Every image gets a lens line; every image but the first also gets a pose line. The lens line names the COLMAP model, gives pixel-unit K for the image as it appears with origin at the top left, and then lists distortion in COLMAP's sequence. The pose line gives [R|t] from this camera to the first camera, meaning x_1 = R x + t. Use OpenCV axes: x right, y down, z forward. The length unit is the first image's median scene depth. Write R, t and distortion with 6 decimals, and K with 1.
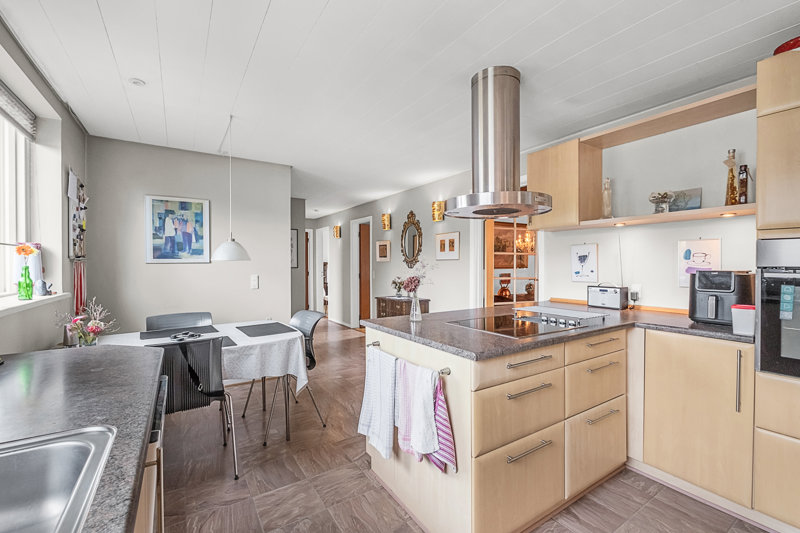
lens RADIAL K [[348.6, 0, 406.5], [0, 348.6, 262.6], [0, 0, 1]] dist [0.000382, -0.000108]
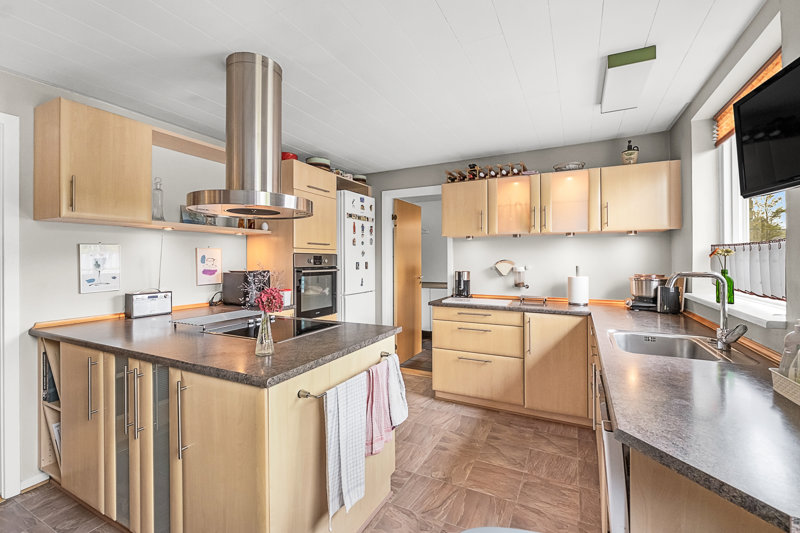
lens RADIAL K [[348.6, 0, 406.5], [0, 348.6, 262.6], [0, 0, 1]] dist [0.000382, -0.000108]
pose [[-0.504818, -0.002787, 0.863221, -0.737969], [0.004651, 0.999971, 0.005949, -0.017240], [-0.863213, 0.007018, -0.504791, 1.144327]]
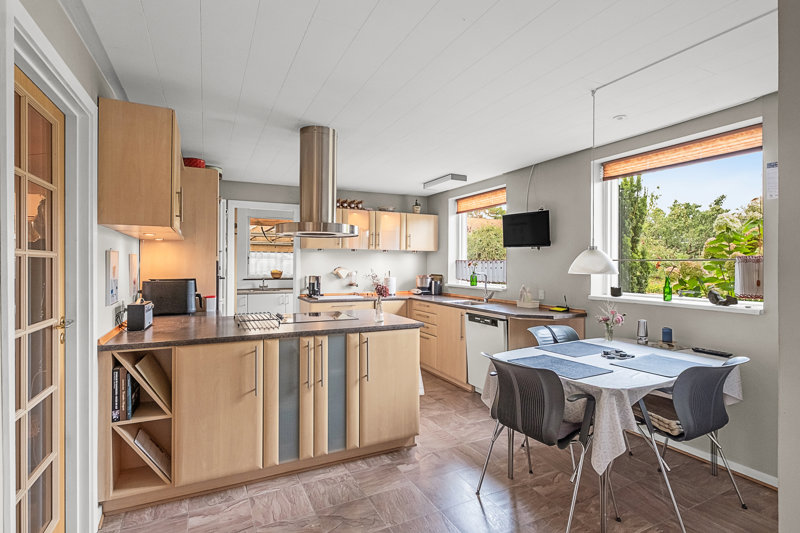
lens RADIAL K [[391.9, 0, 400.0], [0, 391.9, 266.5], [0, 0, 1]] dist [0.000518, 0.000058]
pose [[-0.991499, 0.000325, 0.130113, -0.234858], [0.000862, 0.999991, 0.004073, -0.030686], [-0.130111, 0.004151, -0.991491, 2.443138]]
